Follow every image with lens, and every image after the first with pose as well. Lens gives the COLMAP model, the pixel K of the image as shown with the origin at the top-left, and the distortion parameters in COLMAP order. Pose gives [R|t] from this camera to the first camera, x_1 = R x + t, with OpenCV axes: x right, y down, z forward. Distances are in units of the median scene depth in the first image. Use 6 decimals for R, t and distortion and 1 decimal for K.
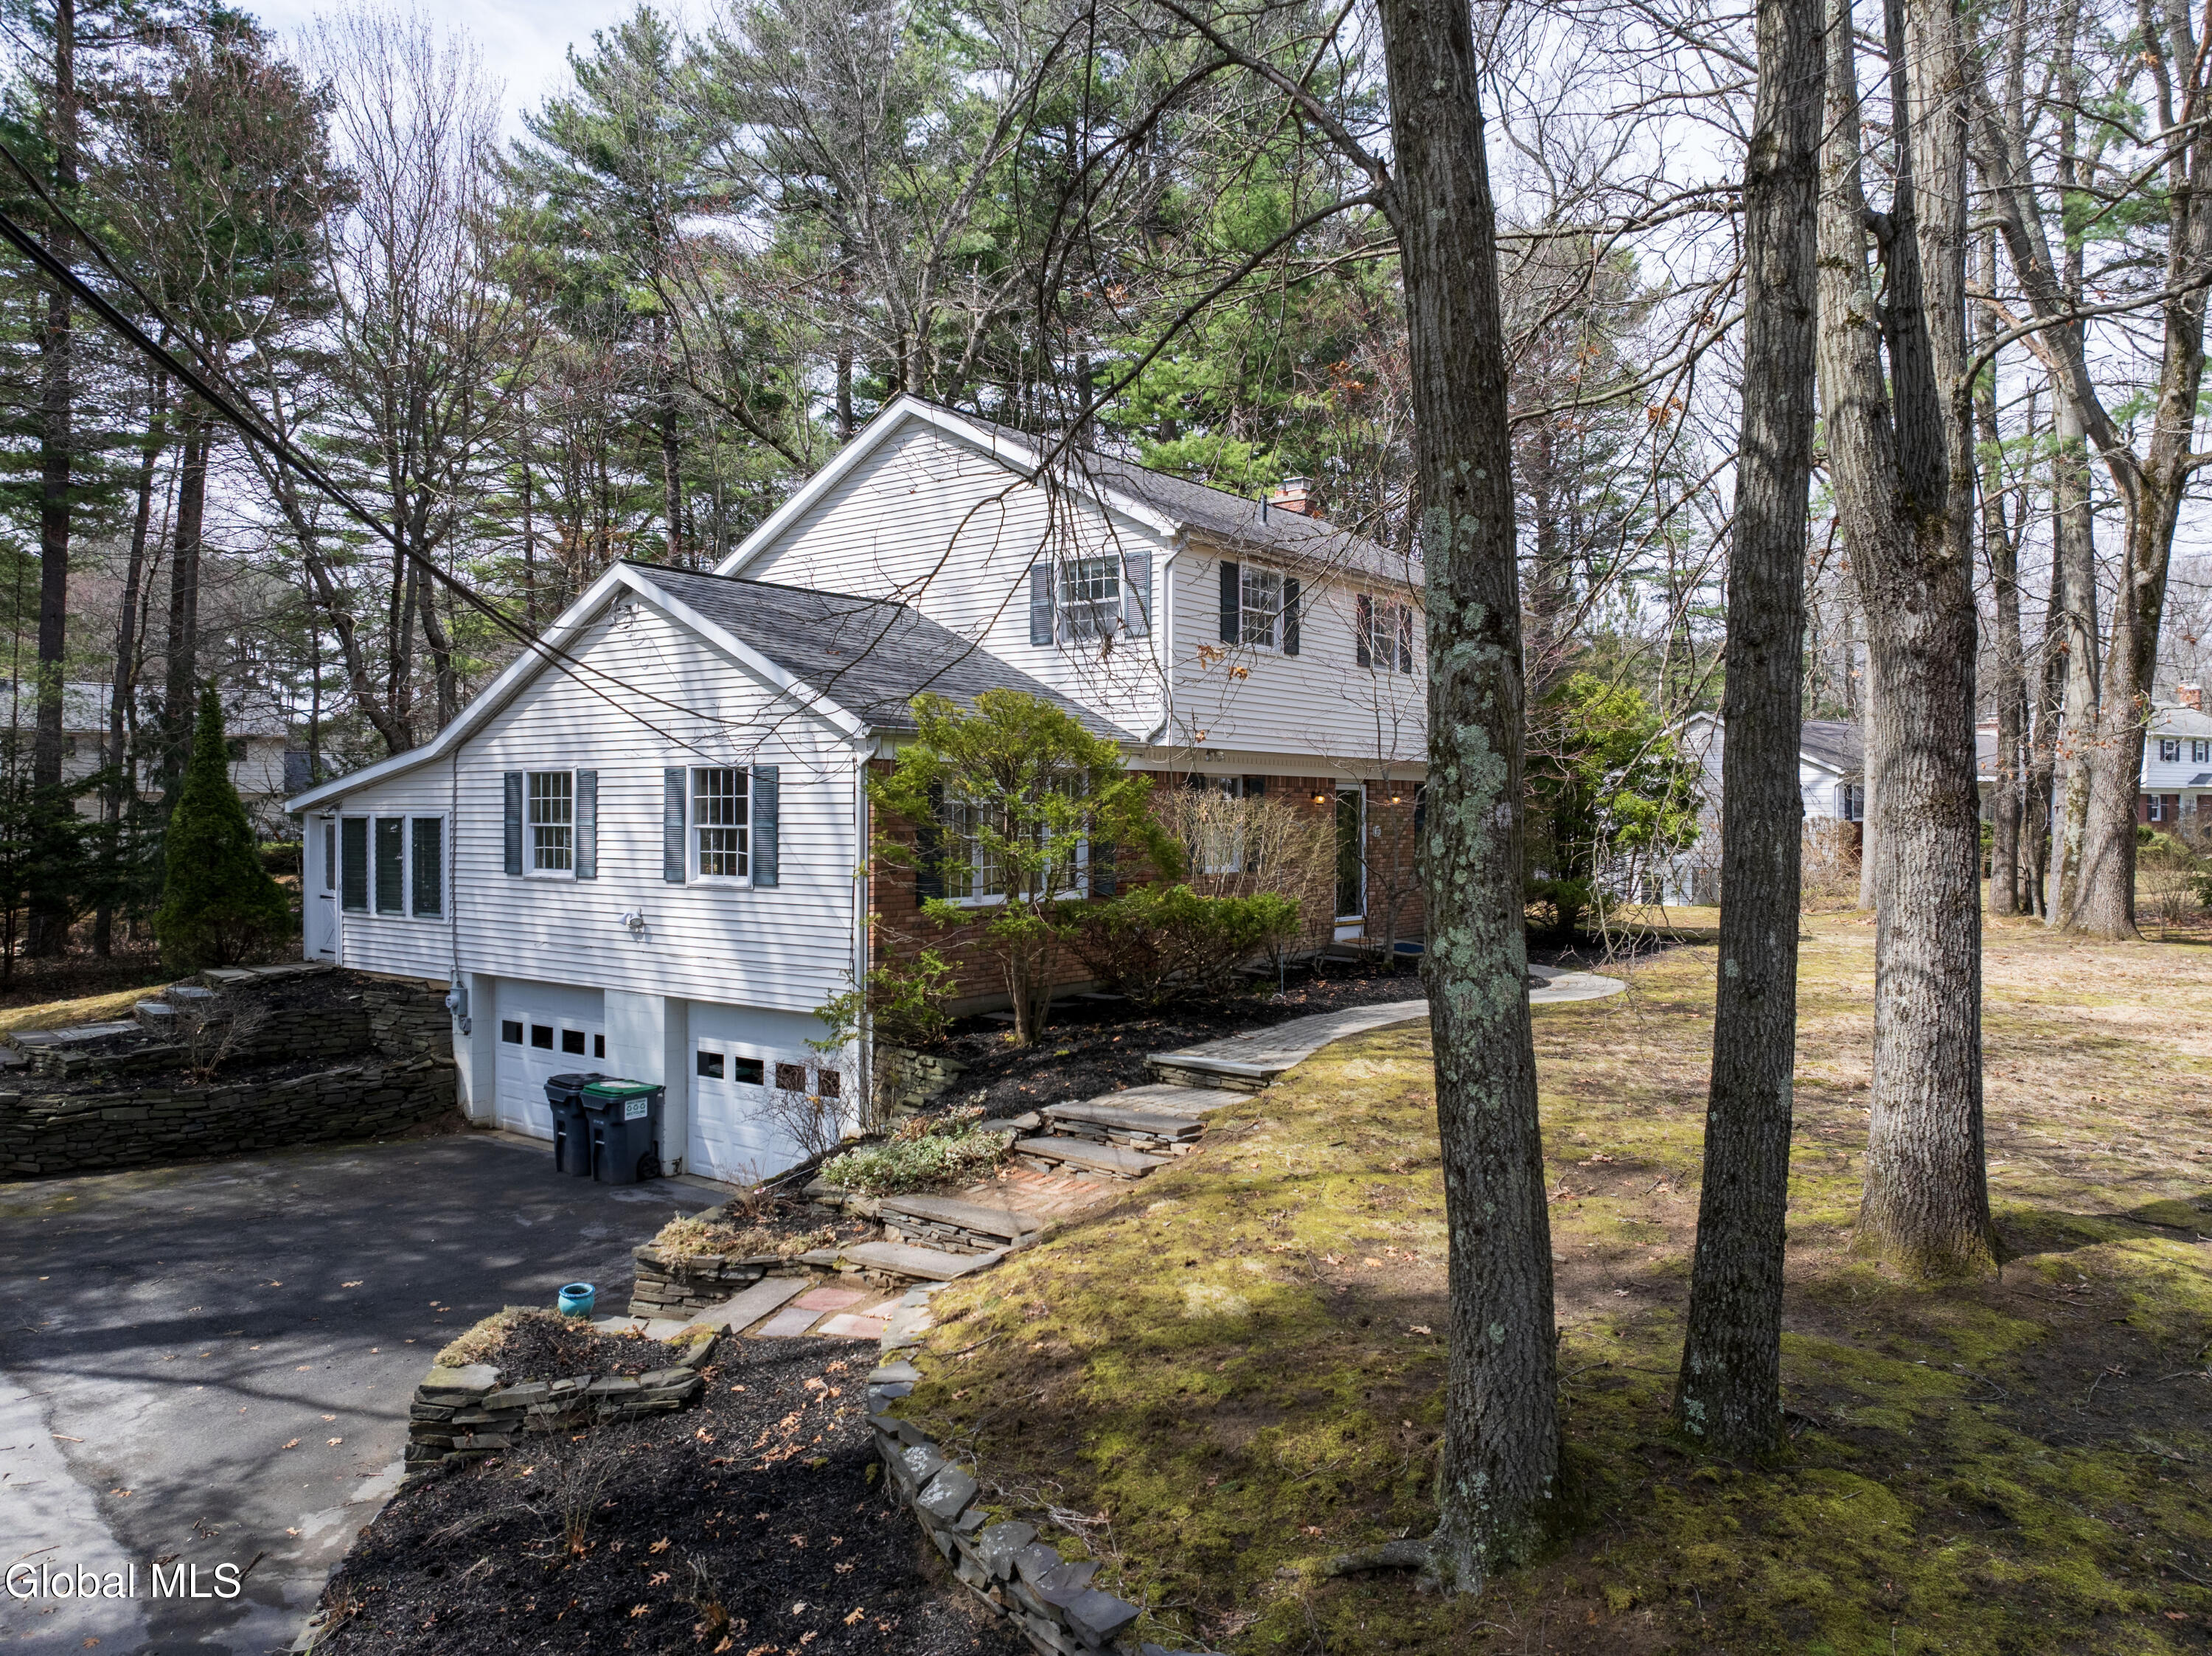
lens RADIAL K [[1564.5, 0, 1108.5], [0, 1564.5, 831.5], [0, 0, 1]] dist [-0.032914, -0.003622]
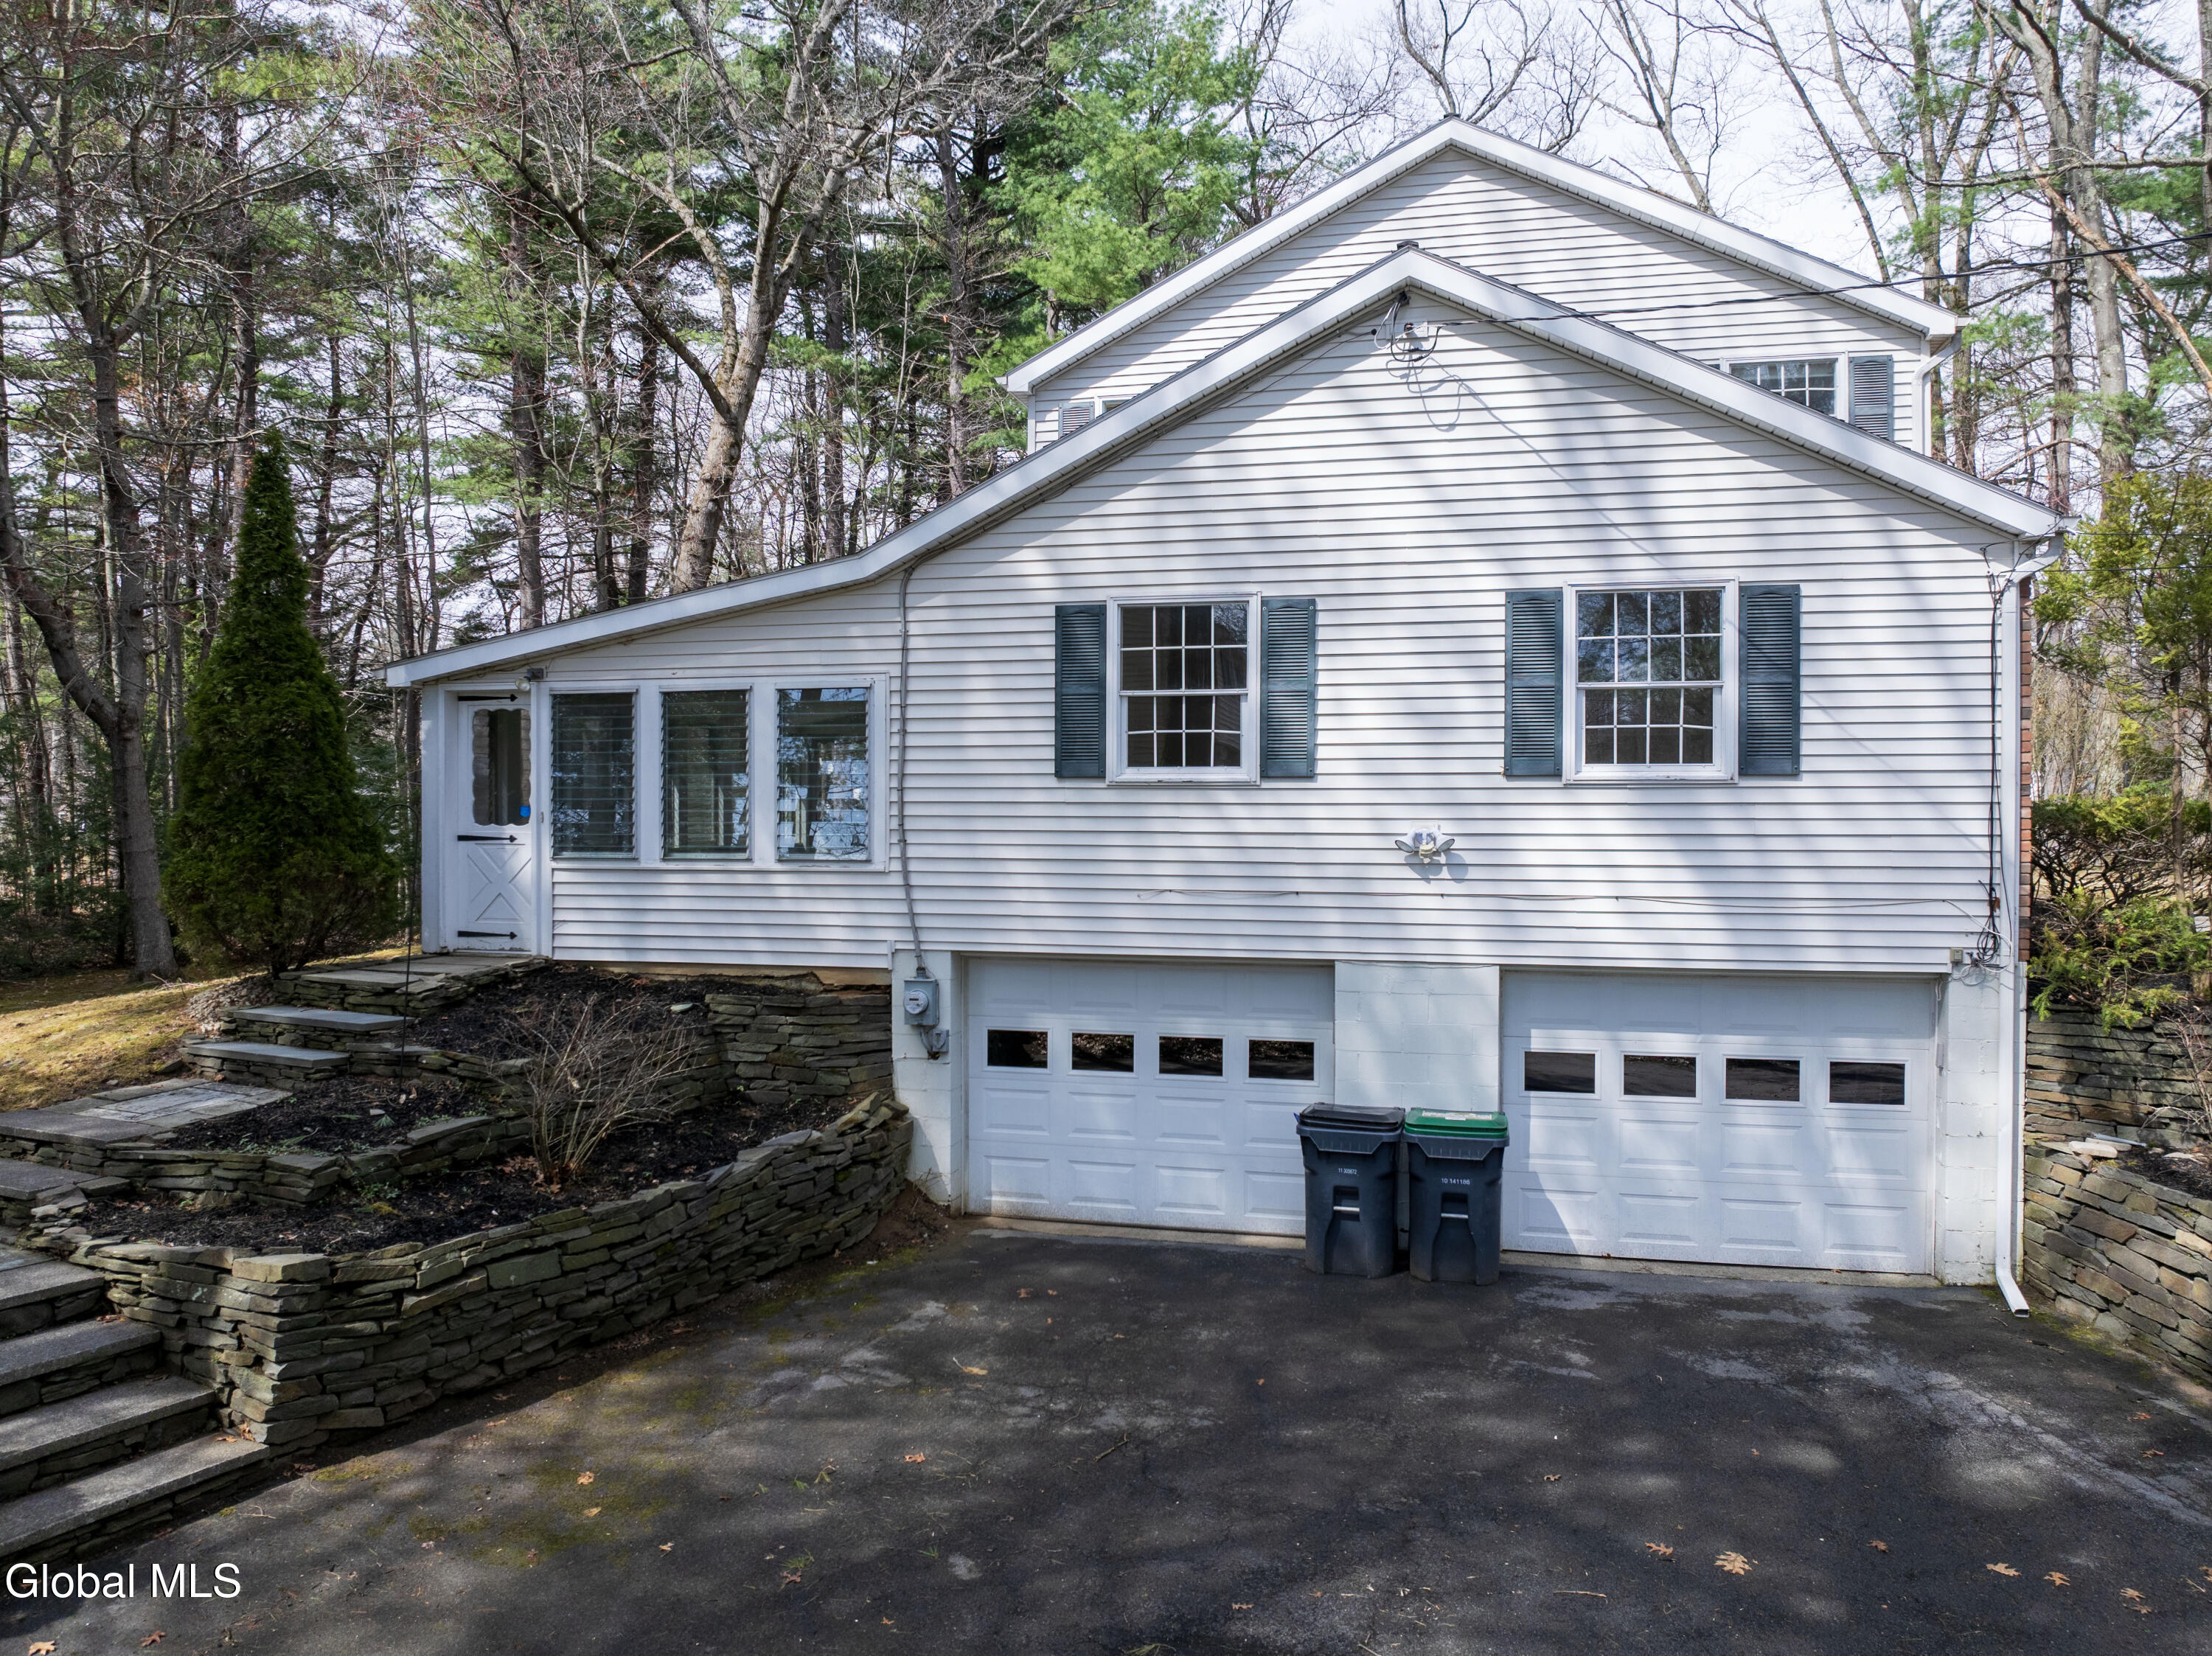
lens RADIAL K [[1564.5, 0, 1104.7], [0, 1564.5, 823.2], [0, 0, 1]] dist [-0.032914, -0.003622]
pose [[0.919011, -0.006390, 0.394180, -0.650569], [0.005995, 0.999980, 0.002233, 0.046250], [-0.394187, 0.000311, 0.919030, 0.486147]]
